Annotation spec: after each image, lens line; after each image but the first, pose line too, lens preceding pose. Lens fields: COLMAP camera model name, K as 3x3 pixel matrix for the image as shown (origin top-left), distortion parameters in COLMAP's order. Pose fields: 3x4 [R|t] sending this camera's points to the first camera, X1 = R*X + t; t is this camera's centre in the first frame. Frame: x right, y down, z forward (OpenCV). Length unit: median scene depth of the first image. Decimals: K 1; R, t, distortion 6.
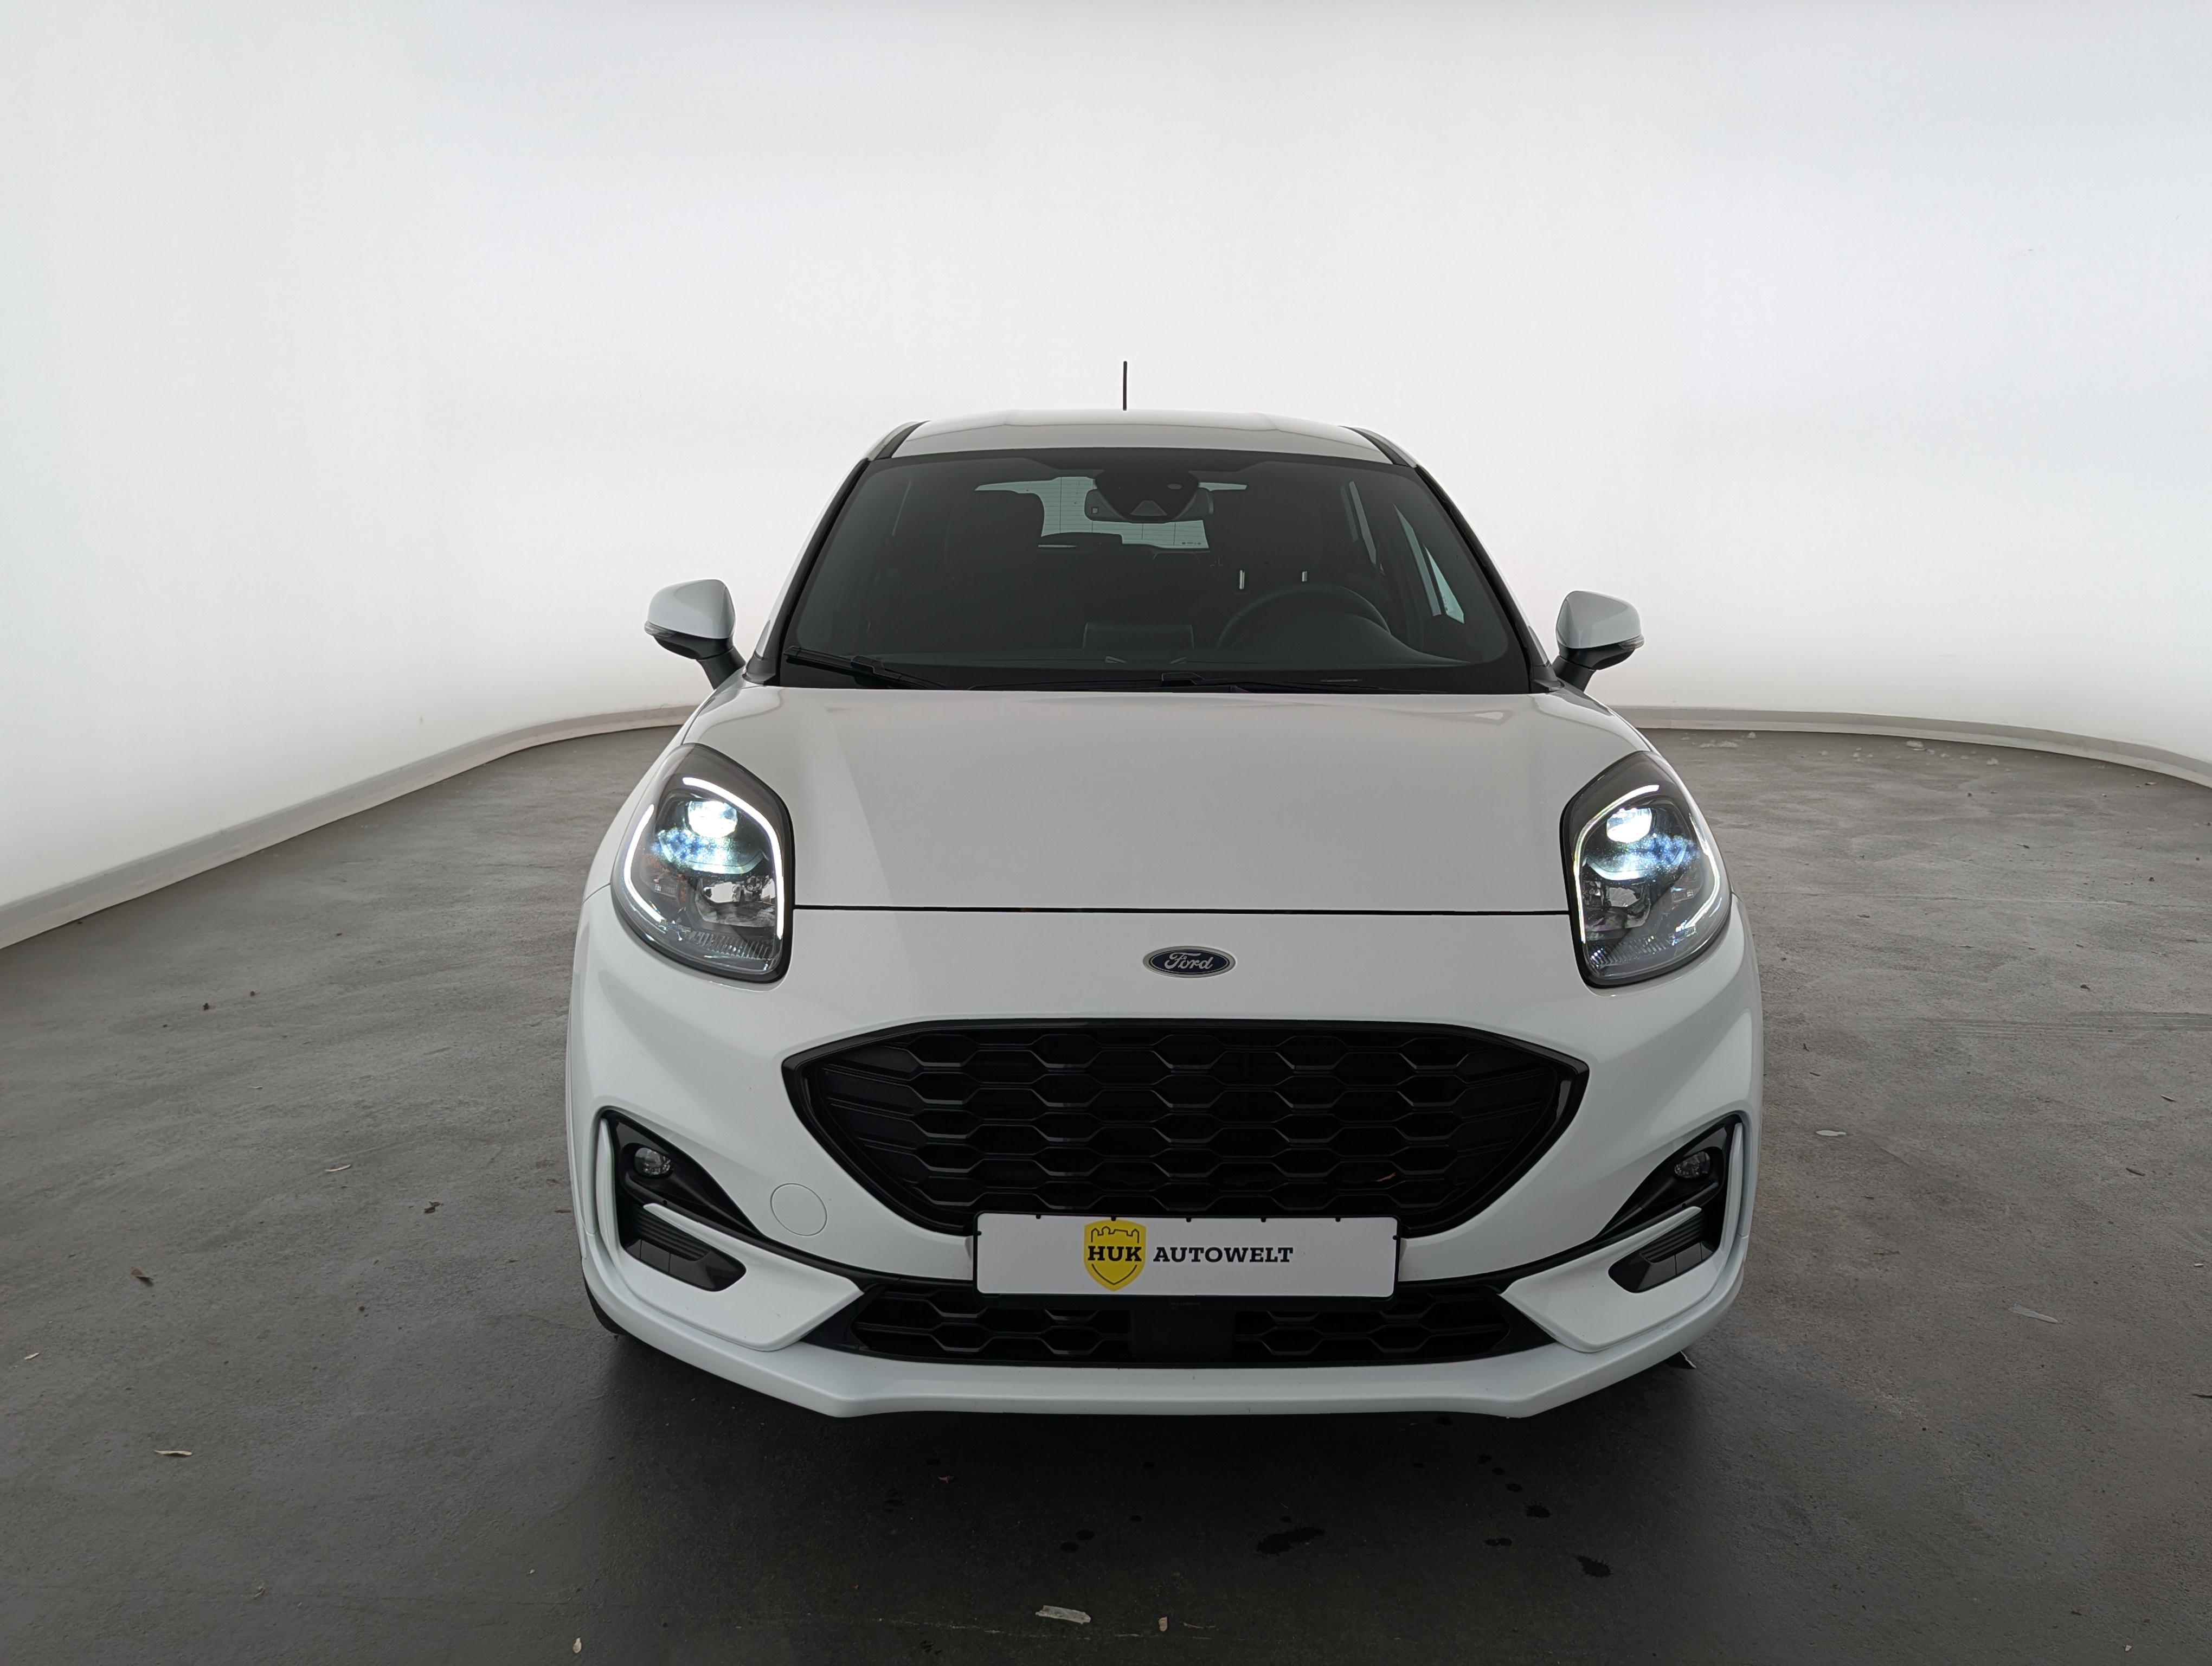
lens RADIAL K [[1995.4, 0, 1158.7], [0, 1995.4, 854.4], [0, 0, 1]] dist [0.046185, 0.000000]
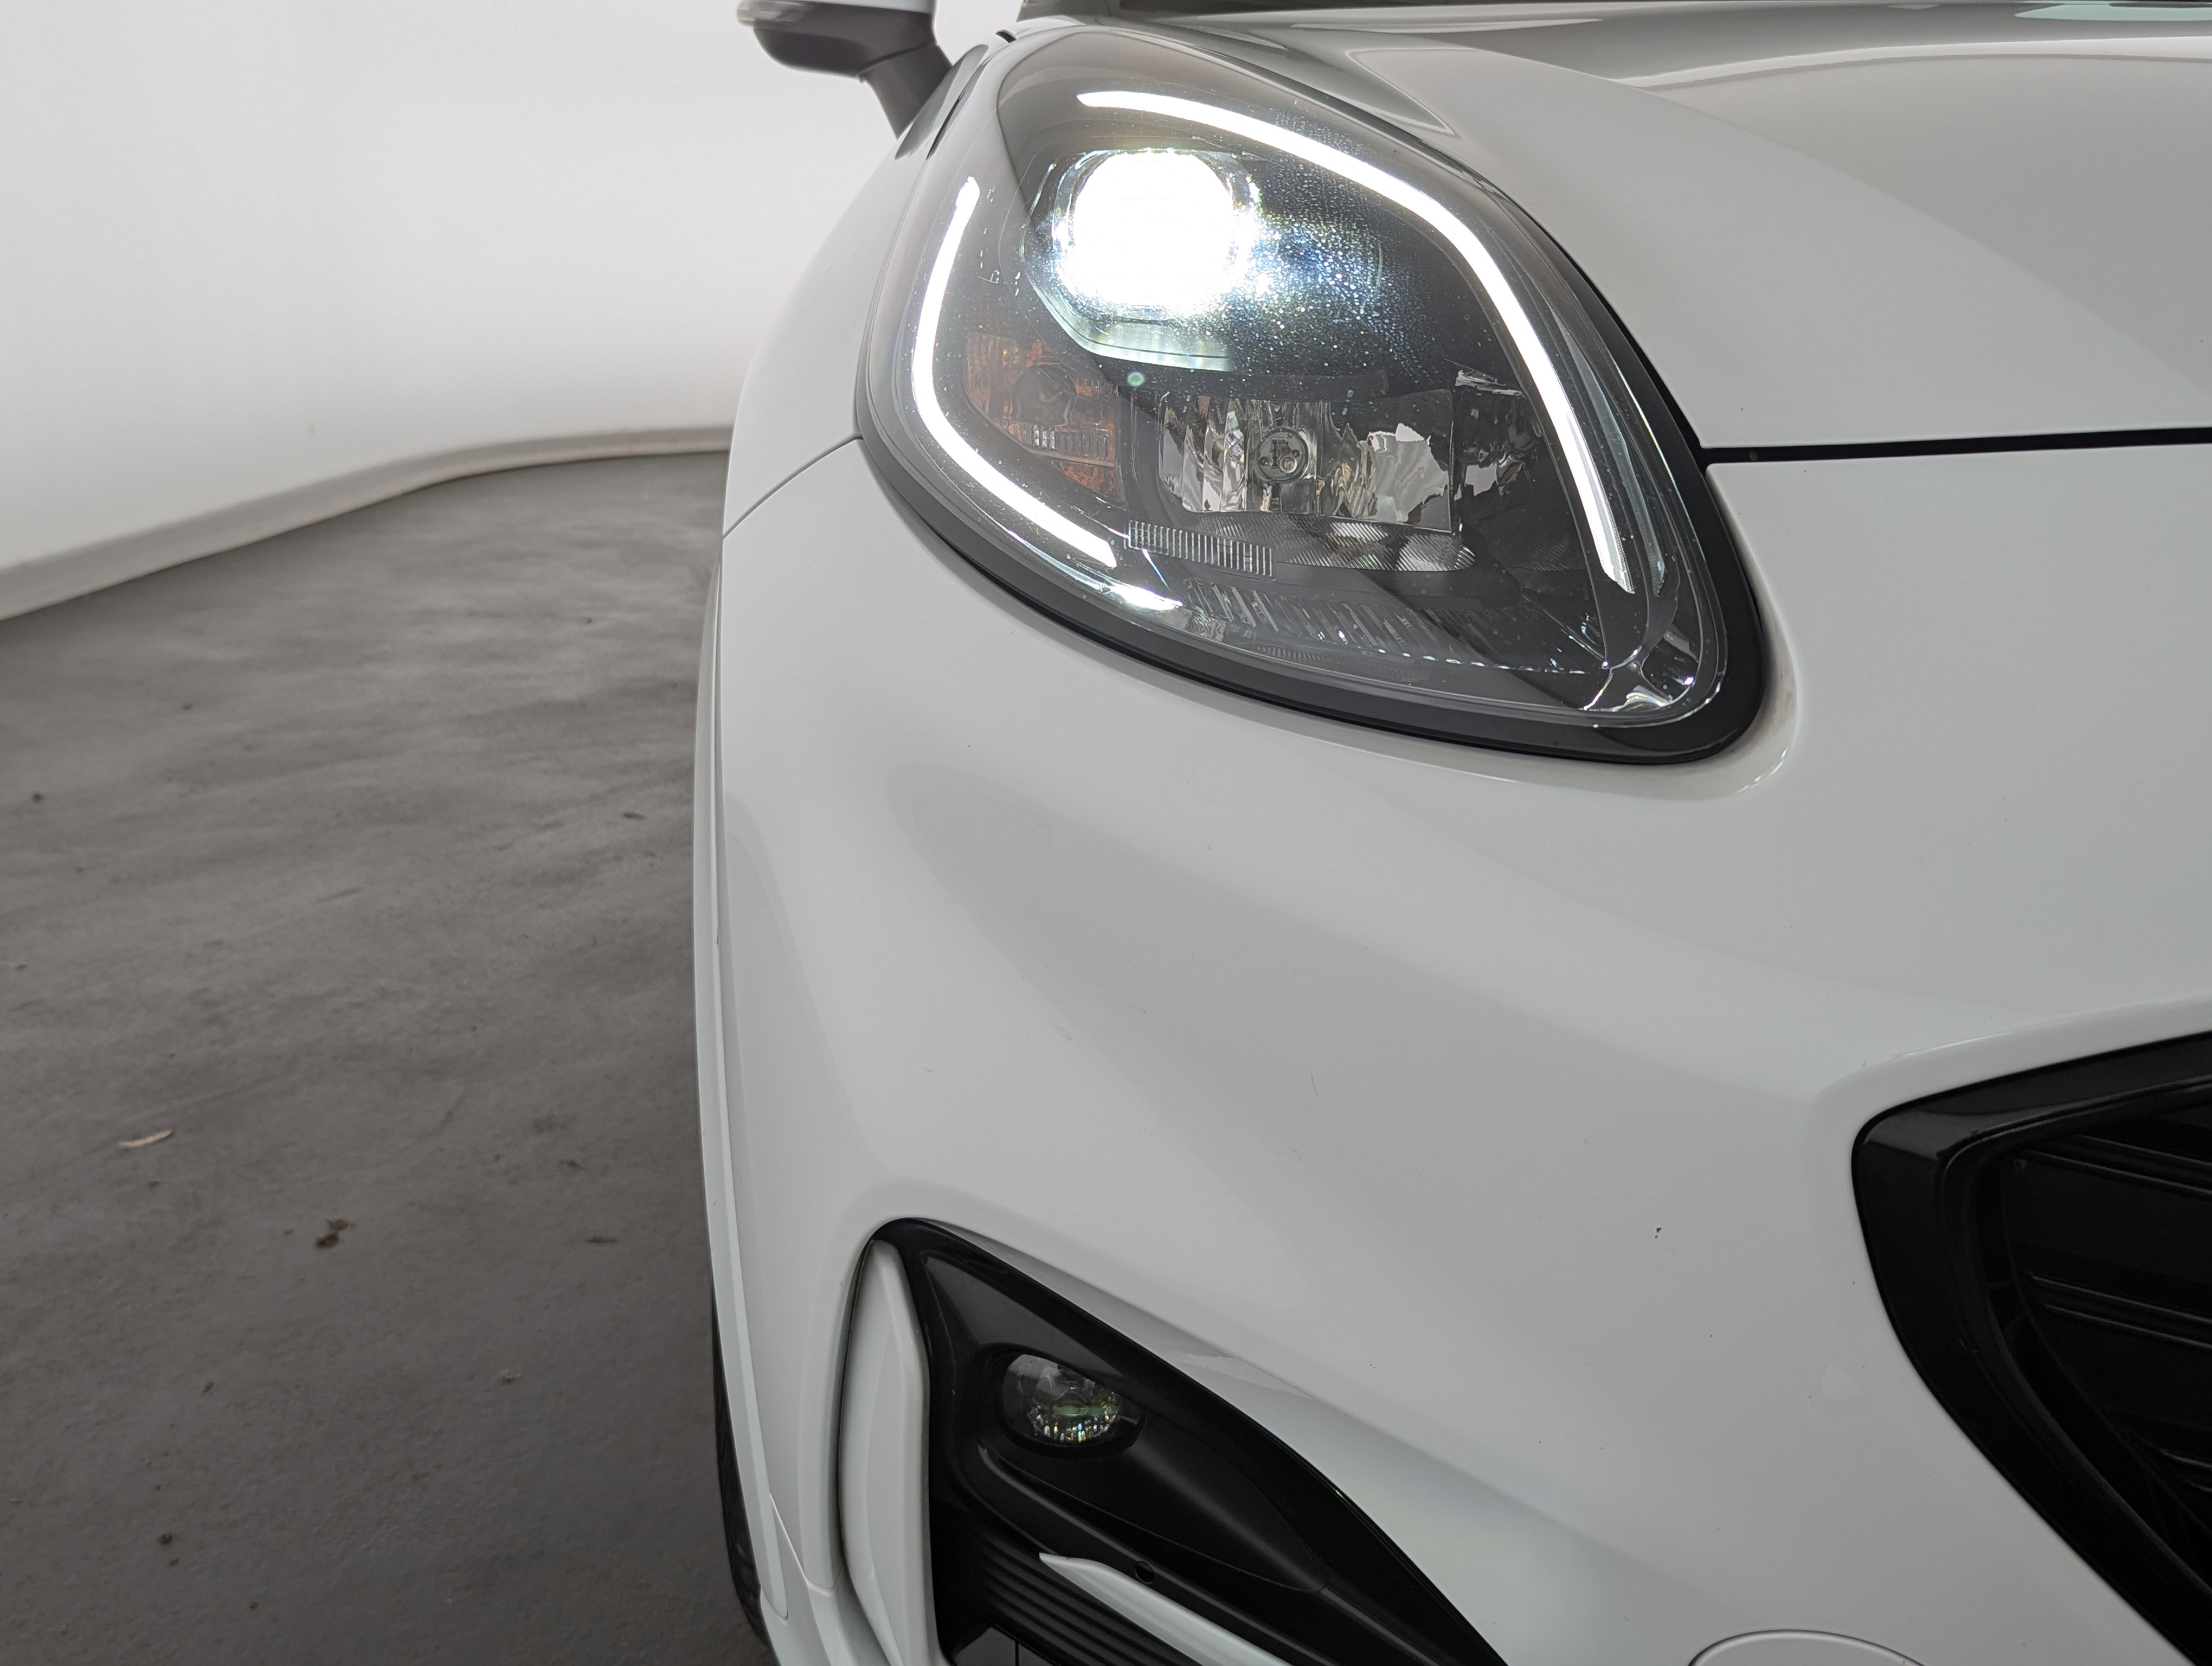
lens RADIAL K [[1995.4, 0, 1120.3], [0, 1995.4, 827.4], [0, 0, 1]] dist [0.046185, 0.000000]
pose [[0.999809, -0.005873, 0.018628, -0.155759], [0.004204, 0.996075, 0.088408, 0.030004], [-0.019074, -0.088313, 0.995910, 0.452487]]
